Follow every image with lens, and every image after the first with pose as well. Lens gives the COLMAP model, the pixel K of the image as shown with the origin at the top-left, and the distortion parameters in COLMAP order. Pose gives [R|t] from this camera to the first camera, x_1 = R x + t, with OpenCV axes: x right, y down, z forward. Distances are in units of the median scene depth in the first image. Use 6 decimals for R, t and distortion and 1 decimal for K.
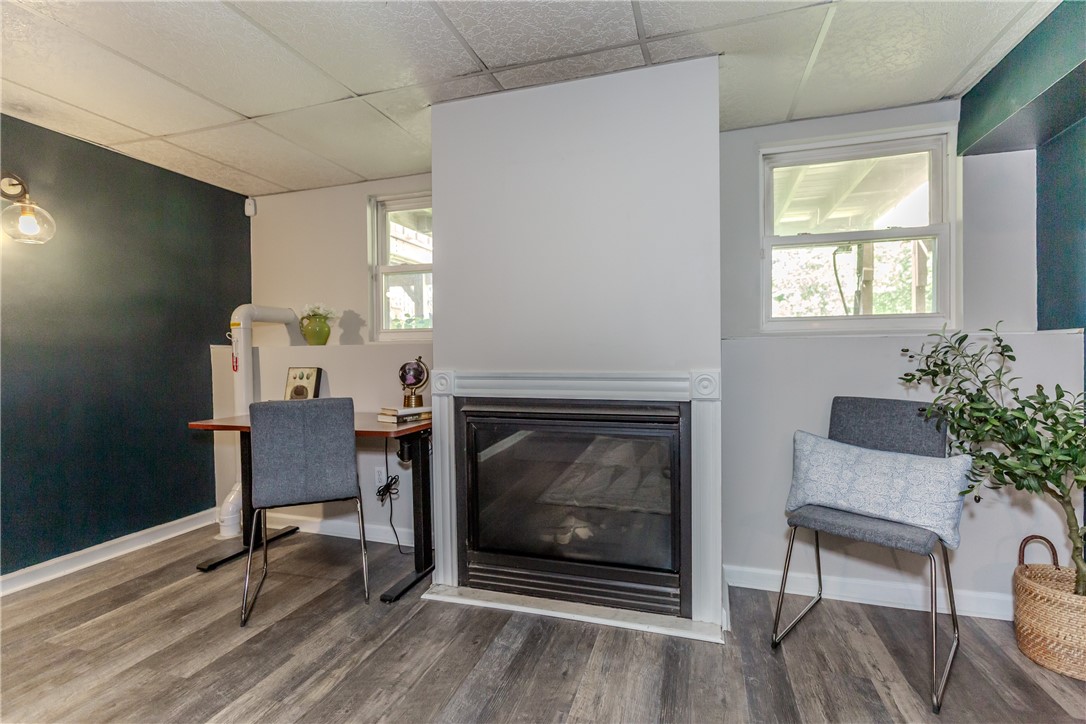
lens RADIAL K [[507.4, 0, 543.0], [0, 507.4, 362.0], [0, 0, 1]] dist [-0.002017, -0.000416]
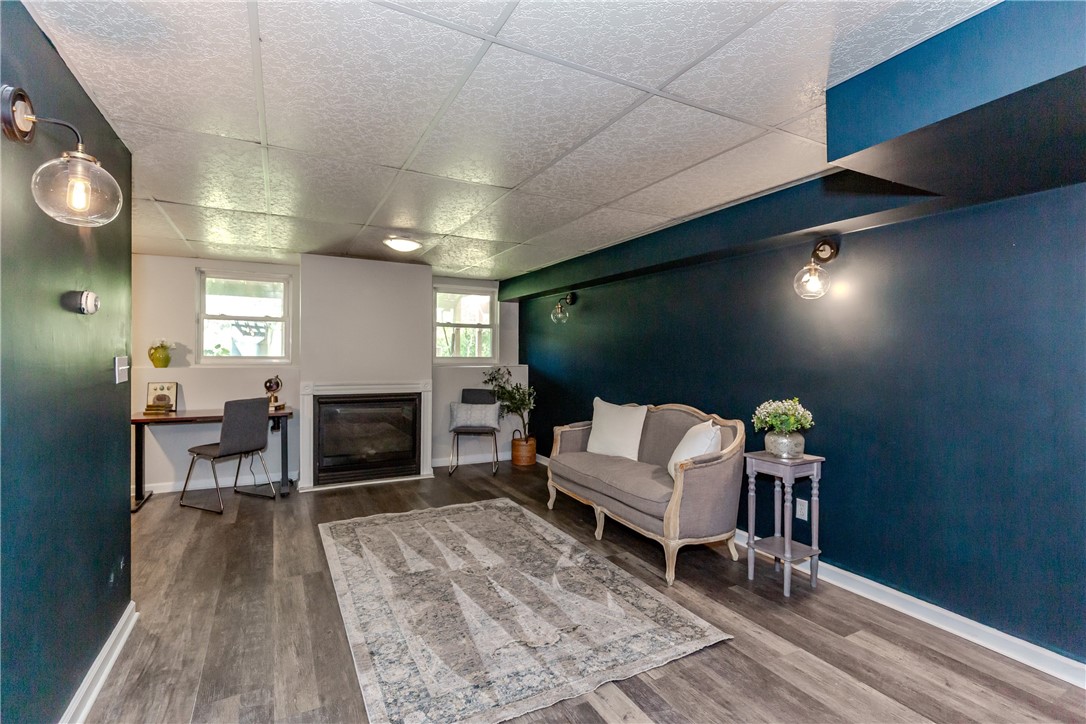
lens RADIAL K [[482.5, 0, 543.9], [0, 482.5, 359.2], [0, 0, 1]] dist [0.002871, -0.000163]
pose [[0.701767, 0.011506, 0.712314, -0.931667], [-0.002002, 0.999897, -0.014180, -0.053203], [-0.712404, 0.008525, 0.701718, -1.087856]]
